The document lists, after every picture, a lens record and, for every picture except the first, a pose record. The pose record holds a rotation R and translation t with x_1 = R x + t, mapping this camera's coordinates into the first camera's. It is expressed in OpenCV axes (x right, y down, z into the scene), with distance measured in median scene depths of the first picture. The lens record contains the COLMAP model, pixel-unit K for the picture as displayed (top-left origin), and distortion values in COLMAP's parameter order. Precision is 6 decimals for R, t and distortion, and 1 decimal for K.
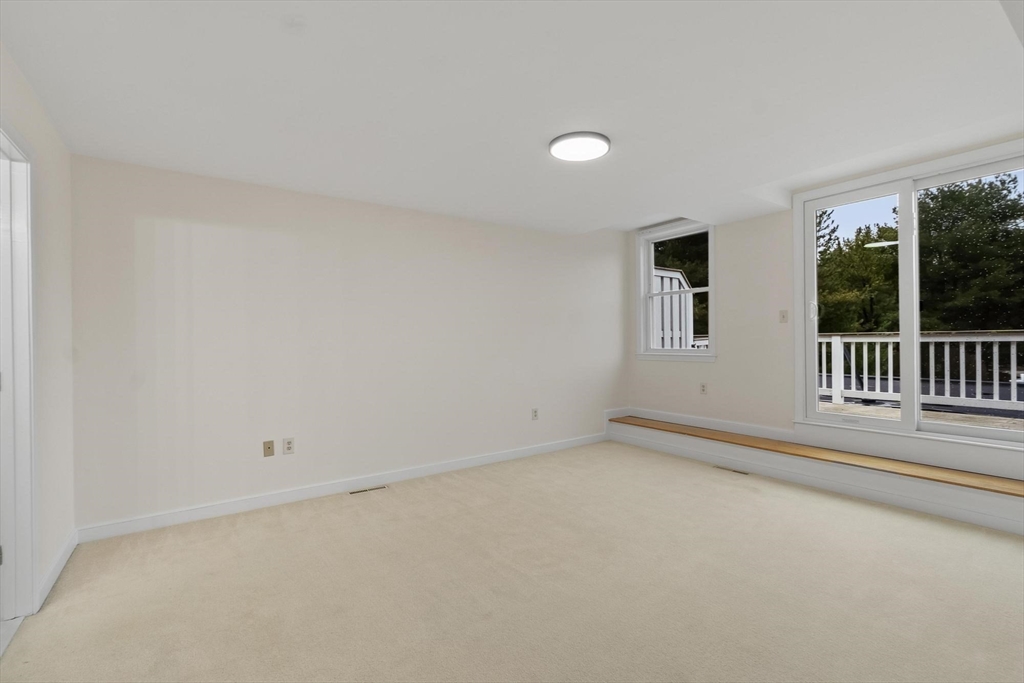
lens RADIAL K [[449.4, 0, 514.3], [0, 449.4, 343.0], [0, 0, 1]] dist [0.000575, 0.001100]
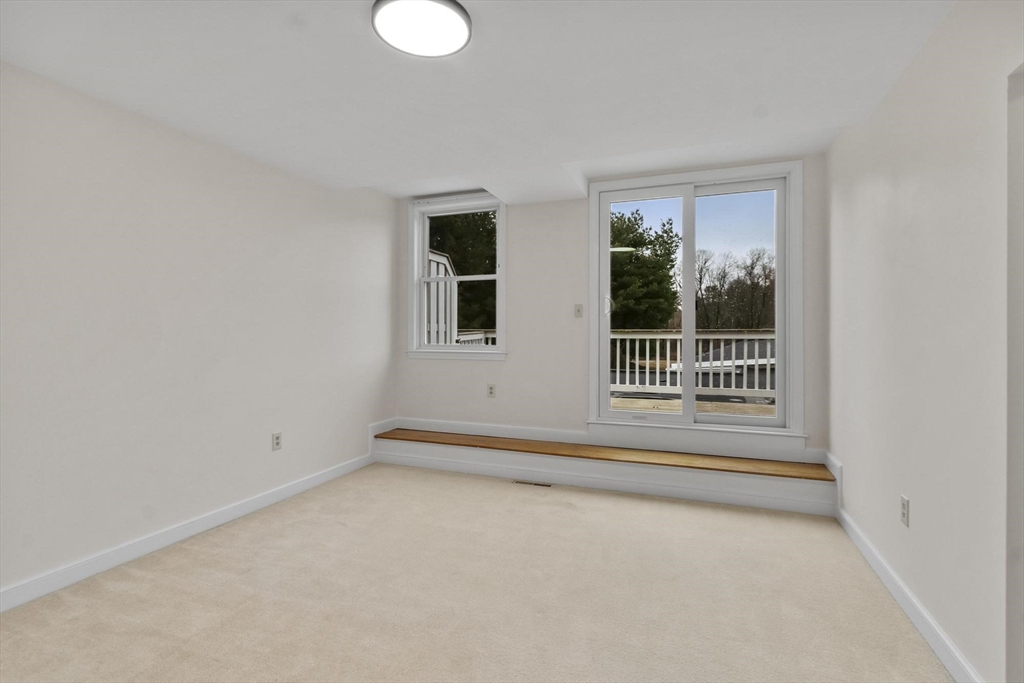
lens RADIAL K [[480.3, 0, 507.8], [0, 480.3, 331.3], [0, 0, 1]] dist [0.000698, -0.001730]
pose [[0.830780, 0.016130, 0.556368, -0.070823], [-0.008903, 0.999837, -0.015693, 0.001074], [-0.556530, 0.008084, 0.830788, 0.211742]]
